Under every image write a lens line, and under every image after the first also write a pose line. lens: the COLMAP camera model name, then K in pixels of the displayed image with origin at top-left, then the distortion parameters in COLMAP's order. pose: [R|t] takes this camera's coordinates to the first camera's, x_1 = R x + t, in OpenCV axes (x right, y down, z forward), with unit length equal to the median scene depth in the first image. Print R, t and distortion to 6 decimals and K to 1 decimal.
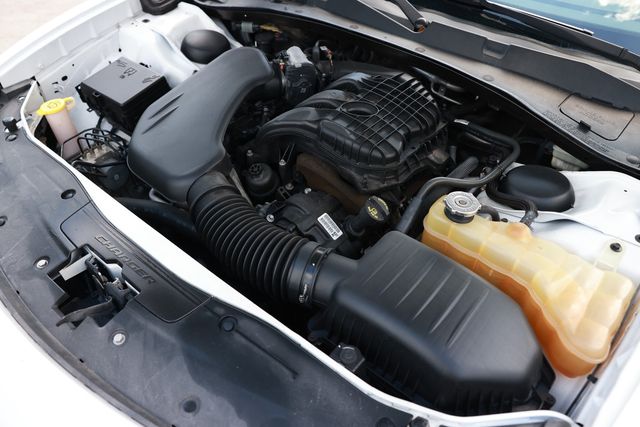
lens RADIAL K [[500.5, 0, 320.0], [0, 500.5, 213.5], [0, 0, 1]] dist [-0.124697, 0.120198]
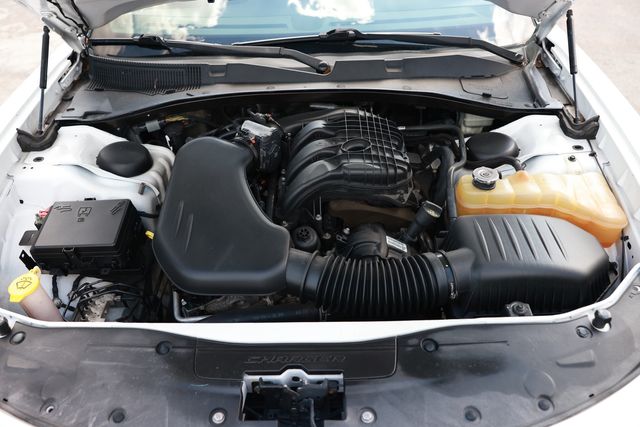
lens RADIAL K [[500.5, 0, 320.0], [0, 500.5, 213.5], [0, 0, 1]] dist [-0.124697, 0.120198]
pose [[0.778804, -0.425448, 0.460932, -0.548290], [0.463459, 0.885458, 0.034219, -0.140152], [-0.422694, 0.186972, 0.886776, 0.038979]]
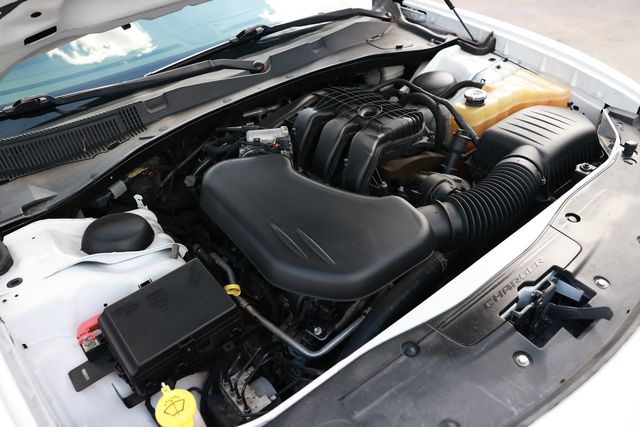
lens RADIAL K [[500.5, 0, 320.0], [0, 500.5, 213.5], [0, 0, 1]] dist [-0.124697, 0.120198]
pose [[0.212185, -0.621892, 0.753809, -0.916188], [0.737416, 0.608059, 0.294078, -0.463504], [-0.641245, 0.493472, 0.587614, 0.476375]]
